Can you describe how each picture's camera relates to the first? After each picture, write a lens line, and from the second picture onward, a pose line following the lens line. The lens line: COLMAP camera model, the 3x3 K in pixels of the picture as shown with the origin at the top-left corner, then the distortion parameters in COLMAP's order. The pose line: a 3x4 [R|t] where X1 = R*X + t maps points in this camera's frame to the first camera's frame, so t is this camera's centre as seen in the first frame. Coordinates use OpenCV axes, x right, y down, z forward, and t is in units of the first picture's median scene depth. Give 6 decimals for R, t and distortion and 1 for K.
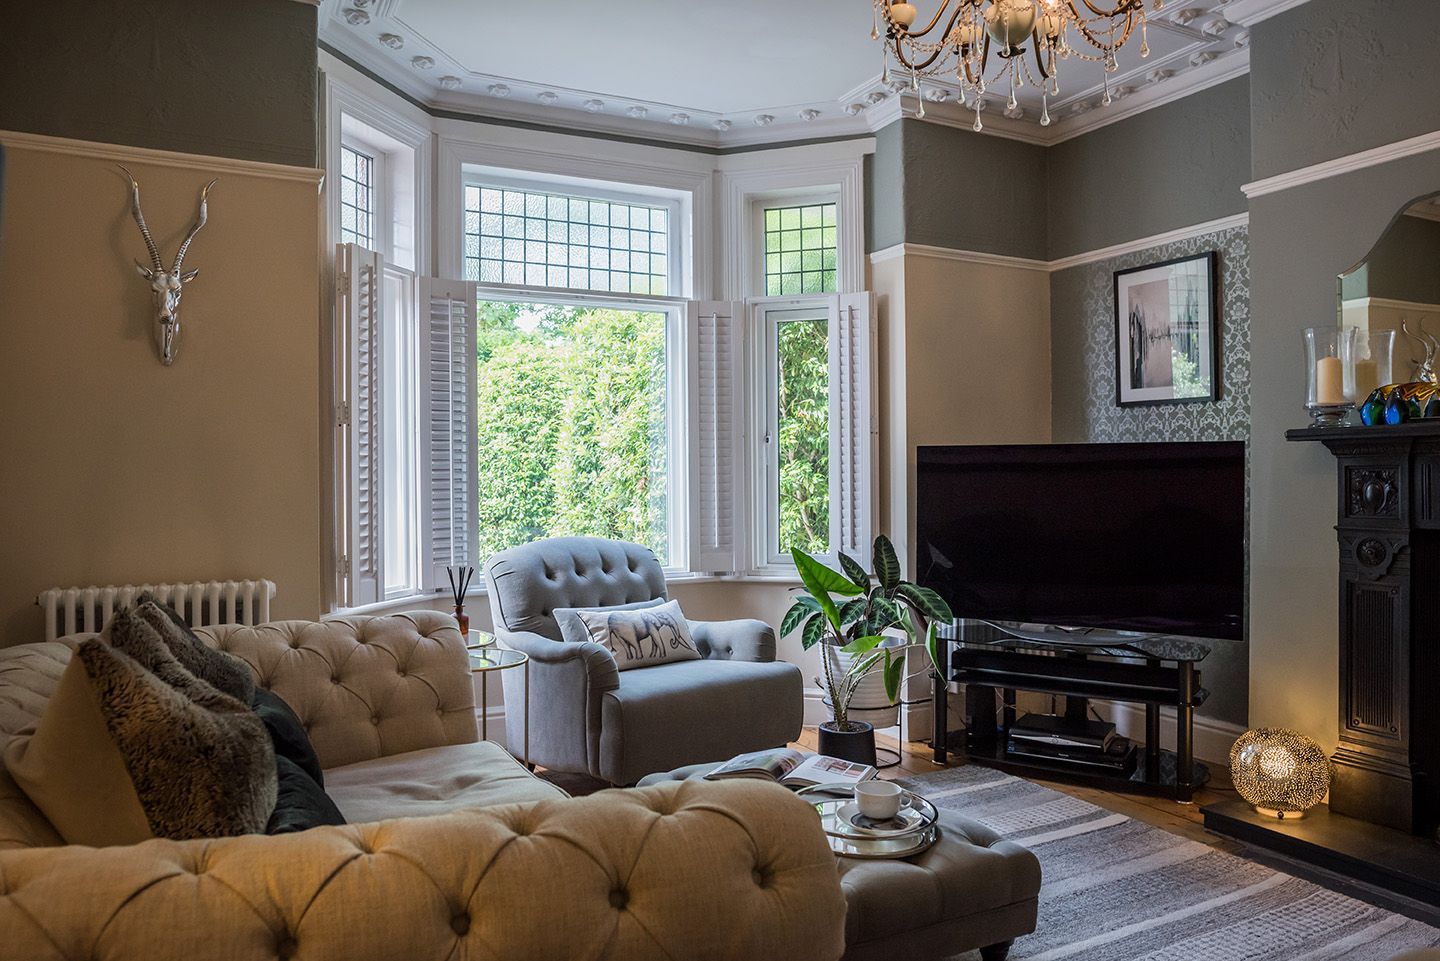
lens RADIAL K [[1012.4, 0, 740.8], [0, 1012.4, 478.5], [0, 0, 1]] dist [-0.042991, 0.022958]
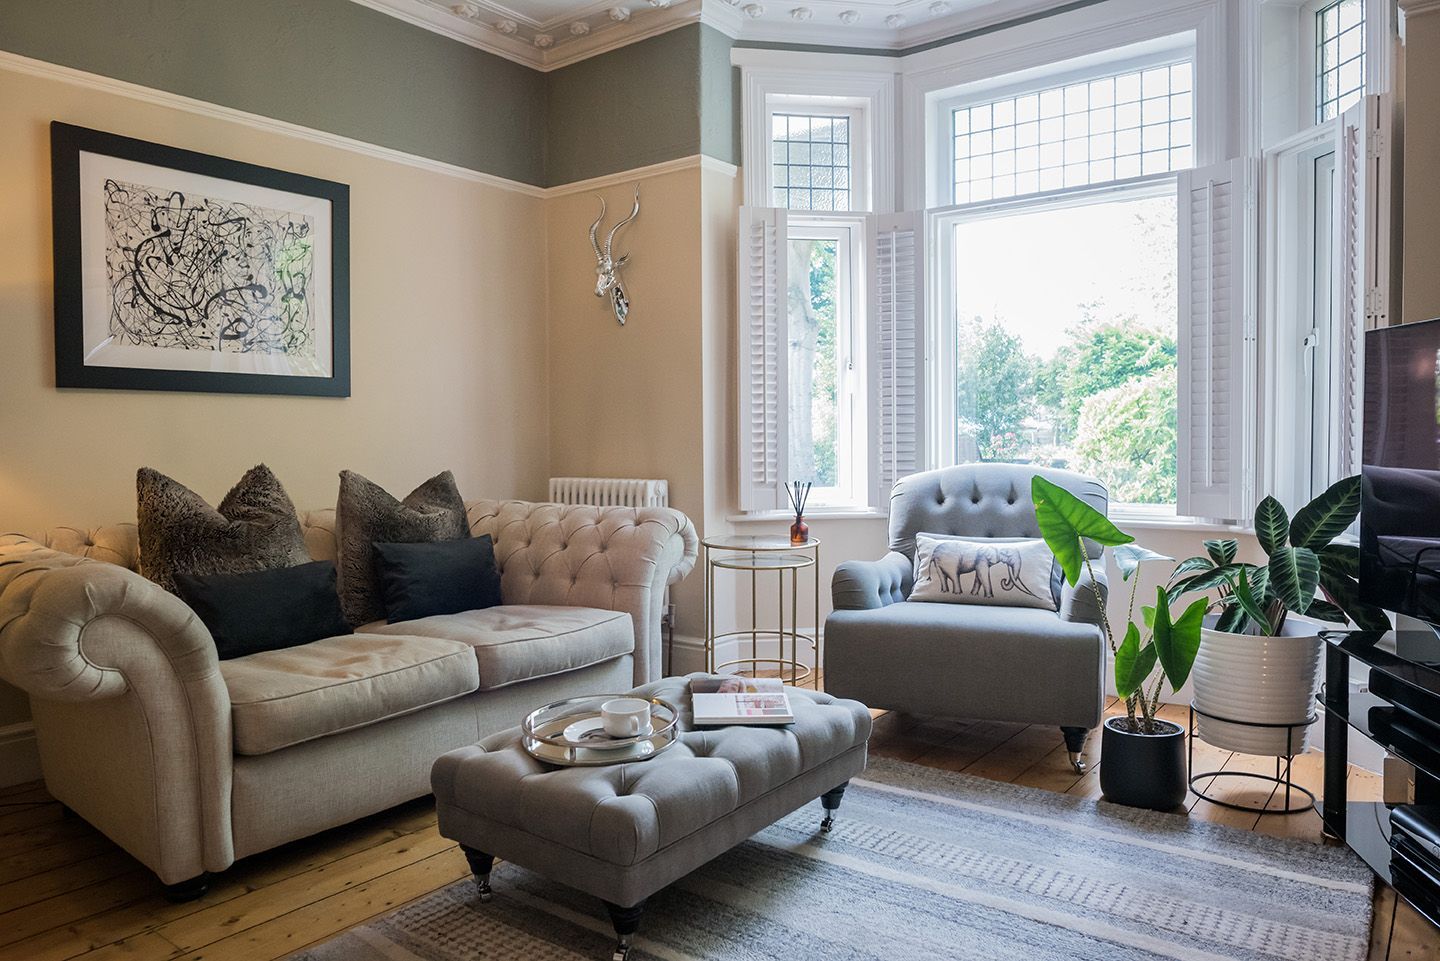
lens RADIAL K [[1012.4, 0, 740.8], [0, 1012.4, 478.5], [0, 0, 1]] dist [-0.042991, 0.022958]
pose [[0.422520, 0.037687, -0.905570, 0.616023], [0.004395, 0.999038, 0.043628, 0.031807], [0.906343, -0.022414, 0.421948, 0.418591]]
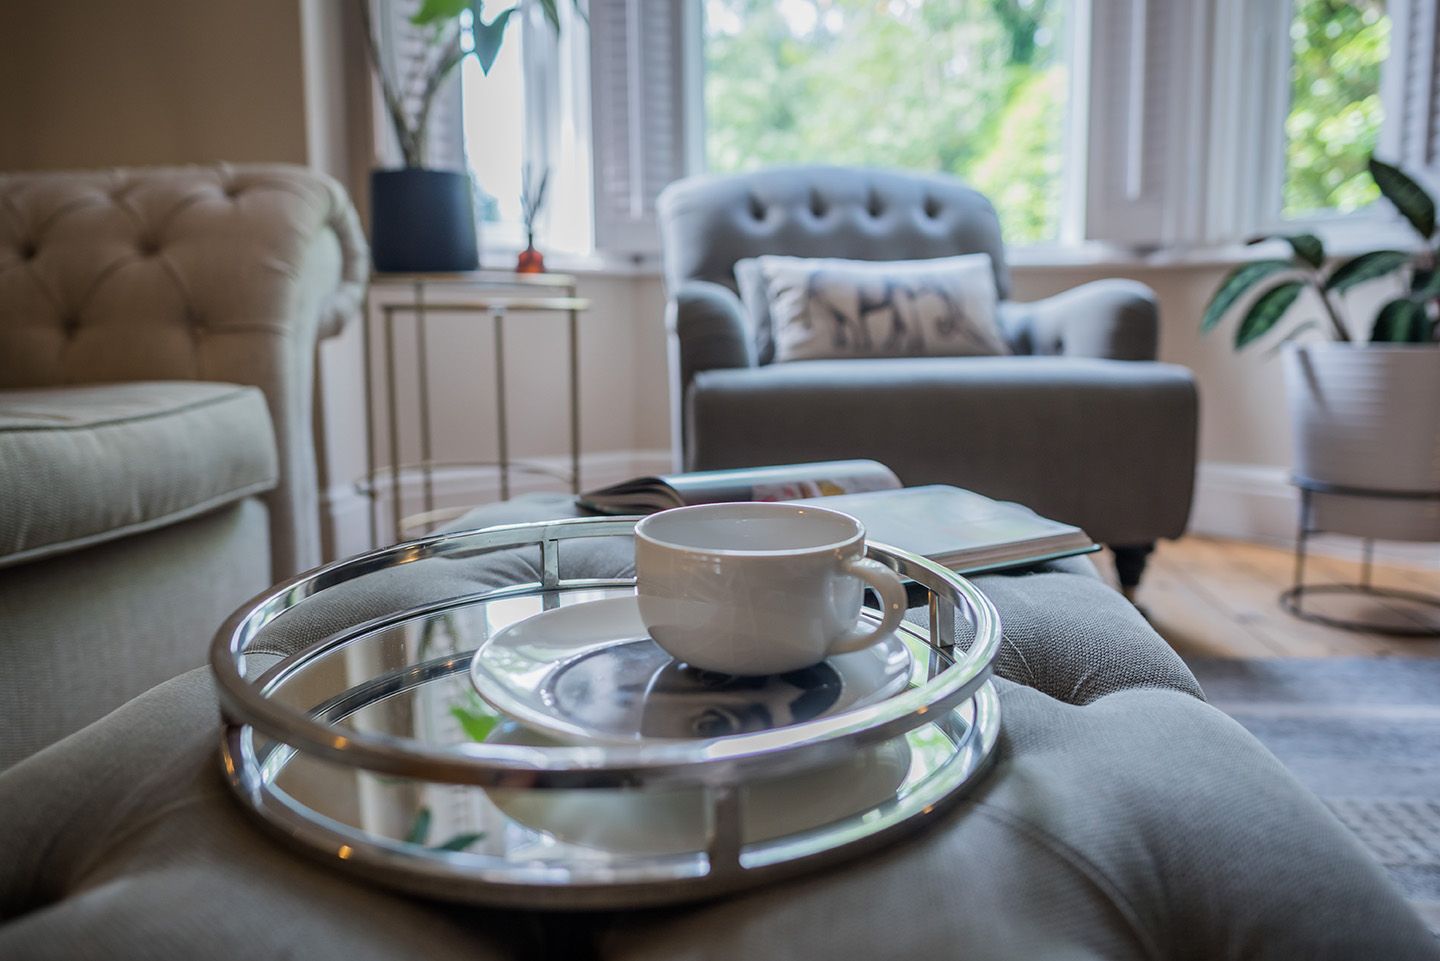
lens RADIAL K [[1090.1, 0, 739.7], [0, 1090.1, 479.5], [0, 0, 1]] dist [-0.033914, -0.003080]
pose [[0.824091, 0.072663, -0.561777, 0.158630], [0.008323, 0.990078, 0.140270, 0.158567], [0.566396, -0.120270, 0.815310, 0.481049]]
